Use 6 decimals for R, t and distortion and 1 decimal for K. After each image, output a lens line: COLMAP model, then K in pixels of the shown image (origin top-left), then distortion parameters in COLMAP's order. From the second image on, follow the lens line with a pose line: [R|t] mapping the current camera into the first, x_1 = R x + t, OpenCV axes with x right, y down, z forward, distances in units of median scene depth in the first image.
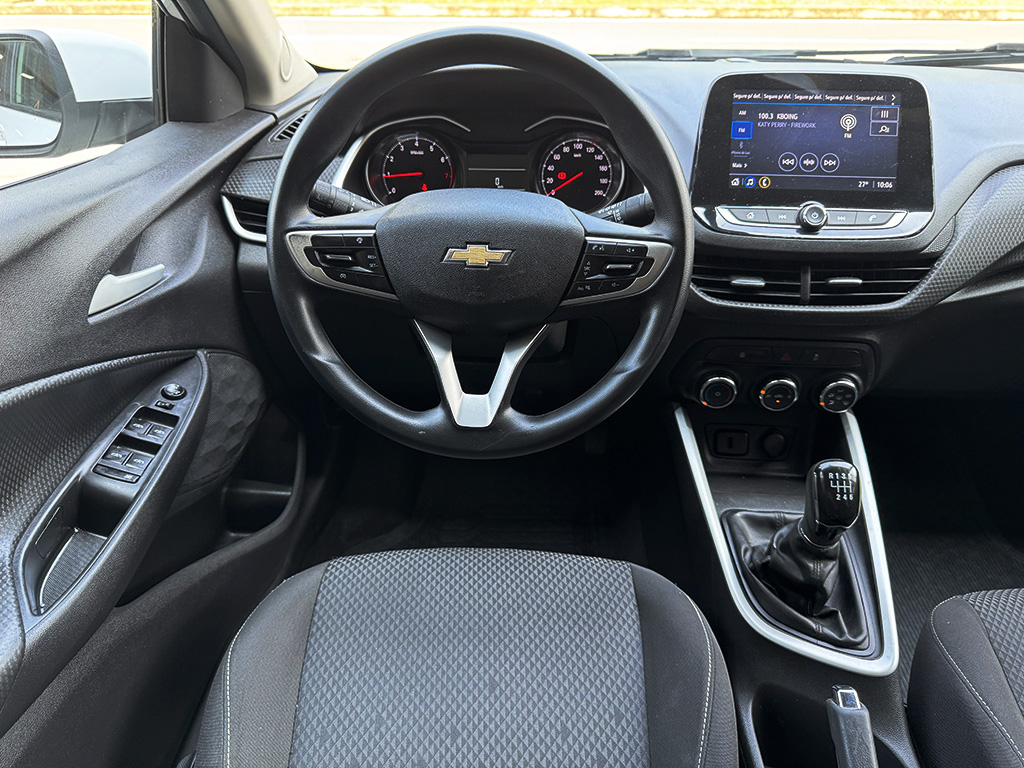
lens RADIAL K [[741.1, 0, 512.0], [0, 741.1, 384.0], [0, 0, 1]] dist [0.052848, -0.100630]
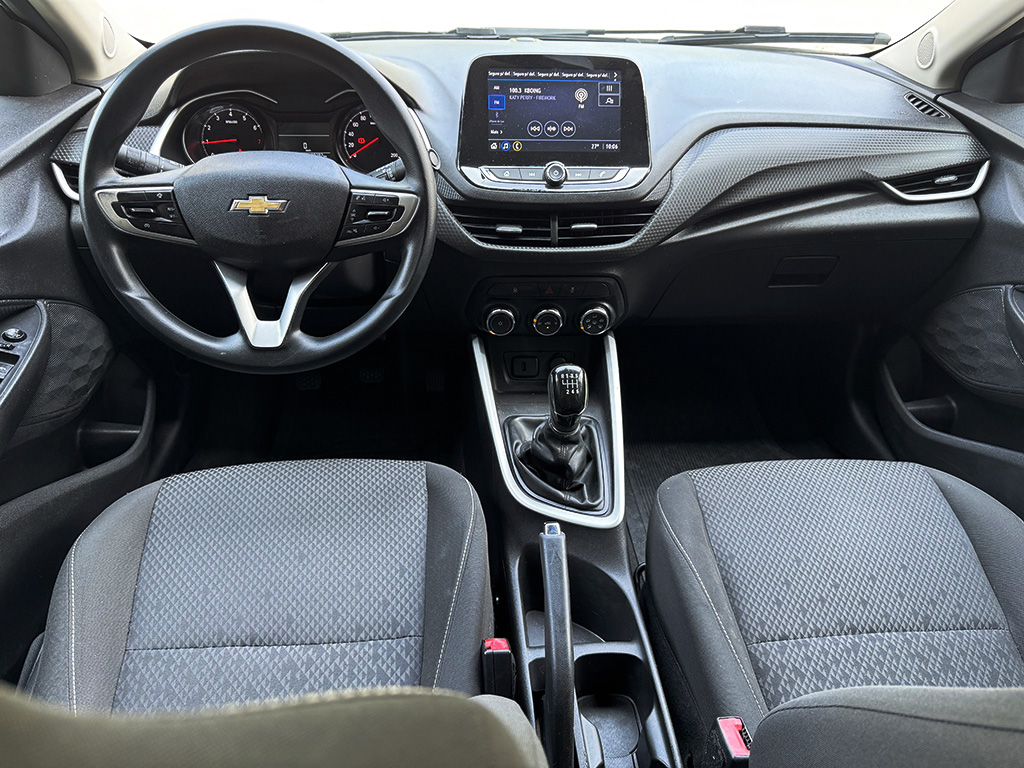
lens RADIAL K [[728.4, 0, 512.0], [0, 728.4, 384.0], [0, 0, 1]] dist [0.058676, -0.092704]
pose [[0.991747, -0.048150, 0.118828, 0.172294], [0.043137, 0.998082, 0.044401, 0.070023], [-0.120738, -0.038909, 0.991922, -0.219316]]
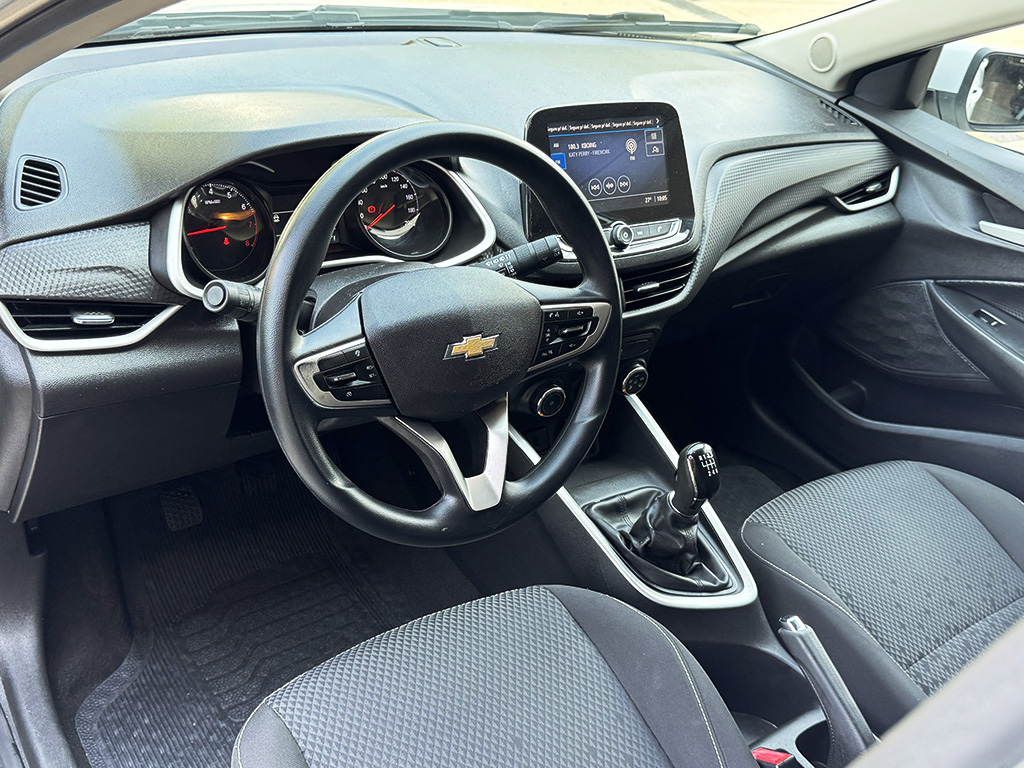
lens RADIAL K [[1002.1, 0, 512.0], [0, 1002.1, 384.0], [0, 0, 1]] dist [0.199749, -0.437989]
pose [[0.776768, -0.224033, 0.588592, -0.679680], [0.179722, 0.974580, 0.133770, -0.243554], [-0.603599, 0.001875, 0.797286, -0.108740]]
